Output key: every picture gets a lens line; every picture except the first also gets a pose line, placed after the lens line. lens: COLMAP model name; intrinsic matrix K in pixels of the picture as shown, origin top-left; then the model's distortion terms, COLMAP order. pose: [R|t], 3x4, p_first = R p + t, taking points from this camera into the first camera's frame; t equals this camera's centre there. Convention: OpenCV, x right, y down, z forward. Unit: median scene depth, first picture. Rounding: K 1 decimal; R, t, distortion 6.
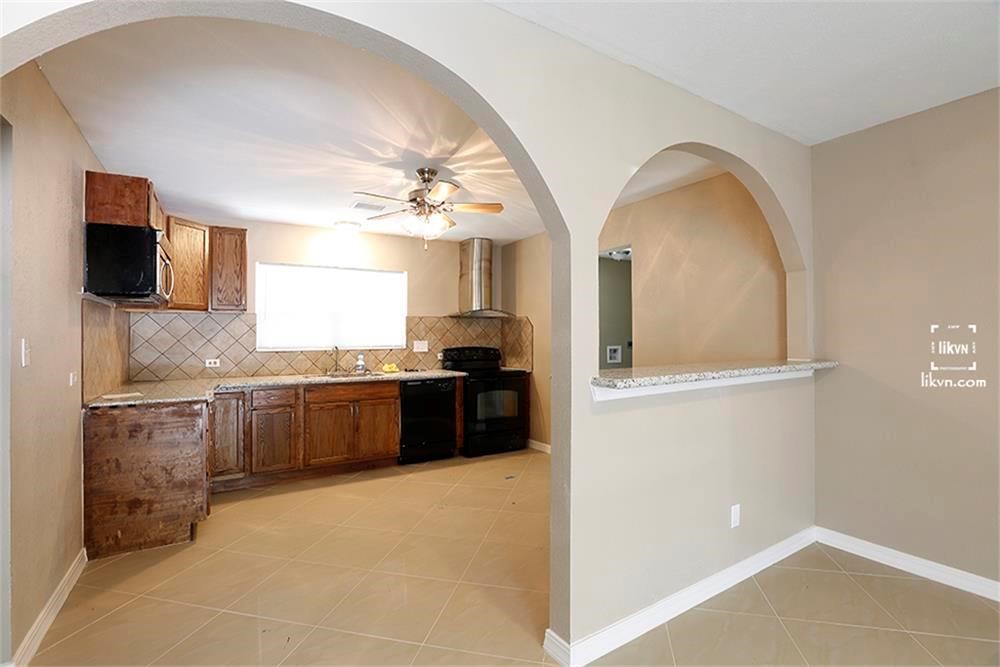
lens RADIAL K [[458.9, 0, 504.8], [0, 458.9, 332.7], [0, 0, 1]] dist [-0.002814, 0.000699]
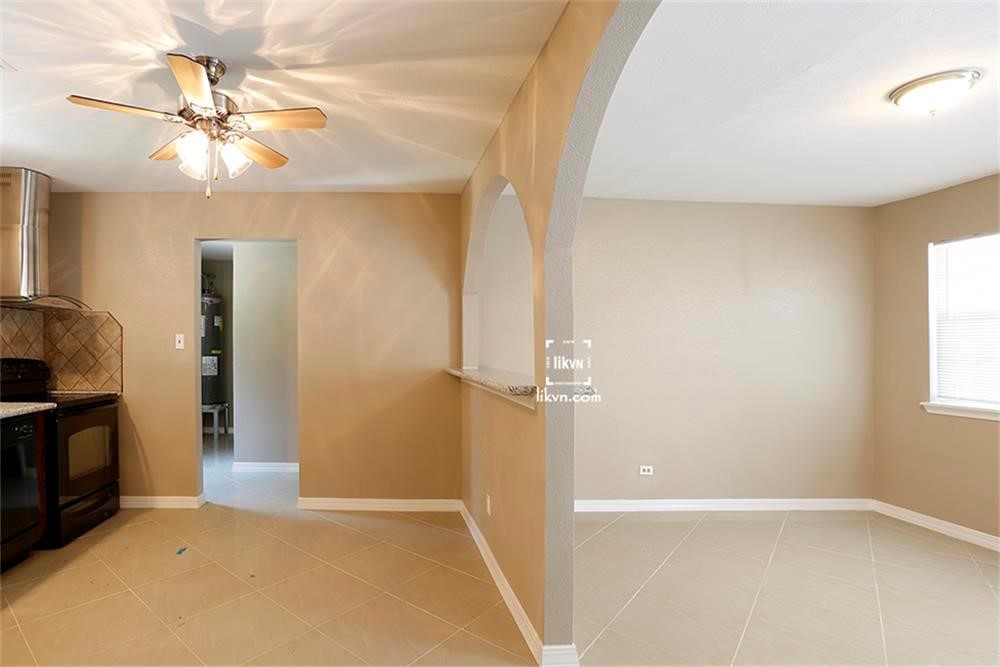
lens RADIAL K [[458.9, 0, 502.1], [0, 458.9, 343.3], [0, 0, 1]] dist [-0.002814, 0.000699]
pose [[0.508583, 0.013376, 0.860909, -0.248691], [-0.018511, 0.999818, -0.004599, 0.002762], [-0.860814, -0.013597, 0.508738, 0.187835]]
